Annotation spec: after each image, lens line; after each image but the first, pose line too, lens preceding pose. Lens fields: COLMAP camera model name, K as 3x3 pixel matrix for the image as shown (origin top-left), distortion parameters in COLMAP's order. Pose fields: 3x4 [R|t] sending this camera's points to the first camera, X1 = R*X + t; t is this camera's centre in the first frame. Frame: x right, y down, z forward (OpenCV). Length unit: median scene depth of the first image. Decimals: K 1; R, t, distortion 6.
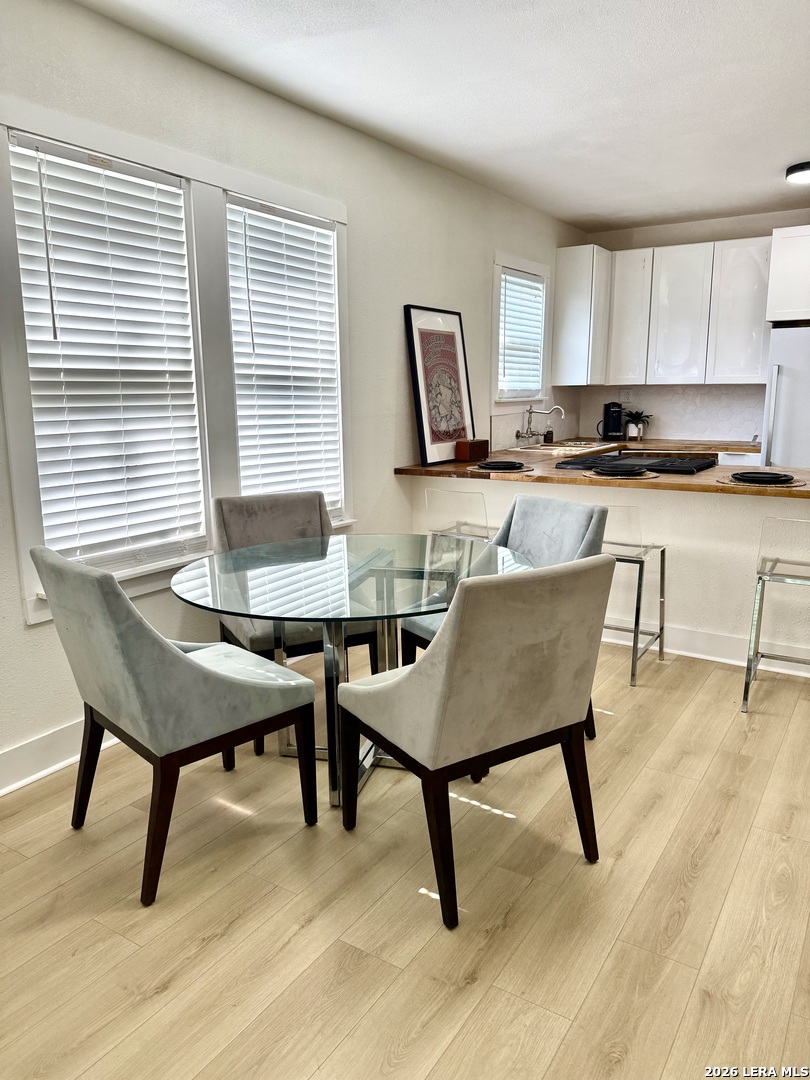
lens RADIAL K [[746.0, 0, 405.0], [0, 746.0, 540.0], [0, 0, 1]] dist [0.161361, -0.289076]
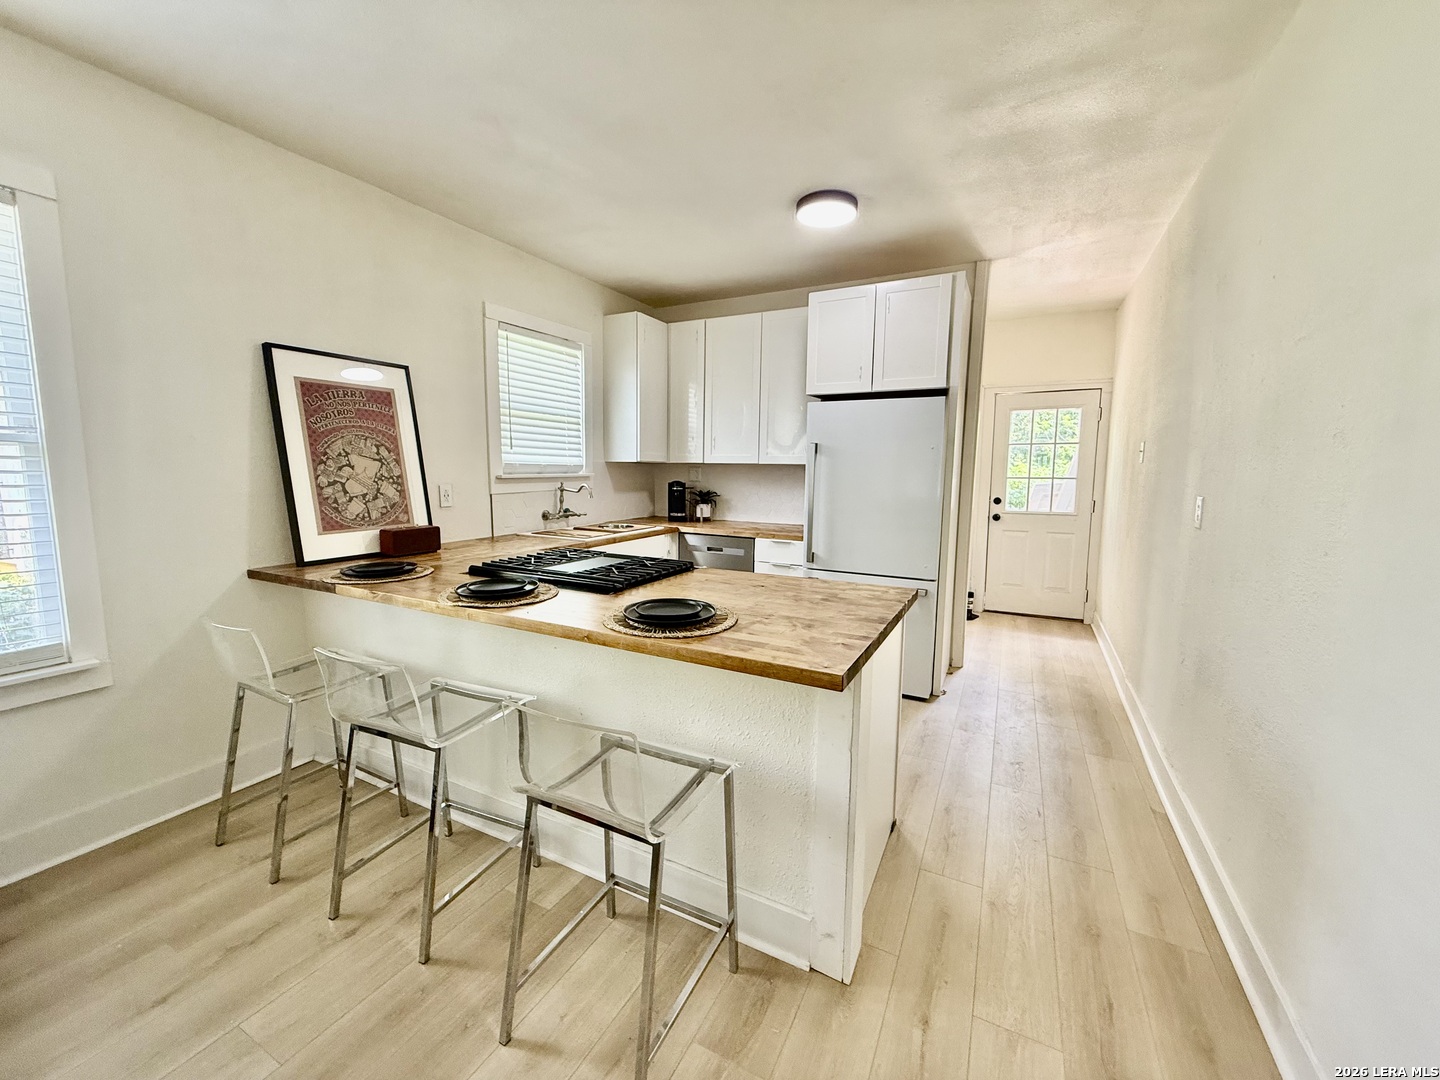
lens RADIAL K [[572.7, 0, 715.6], [0, 572.7, 536.6], [0, 0, 1]] dist [-0.000932, -0.000076]
pose [[0.995265, 0.008838, 0.096799, 0.338303], [-0.001757, 0.997331, -0.072995, -0.081554], [-0.097185, 0.072479, 0.992624, 0.393770]]
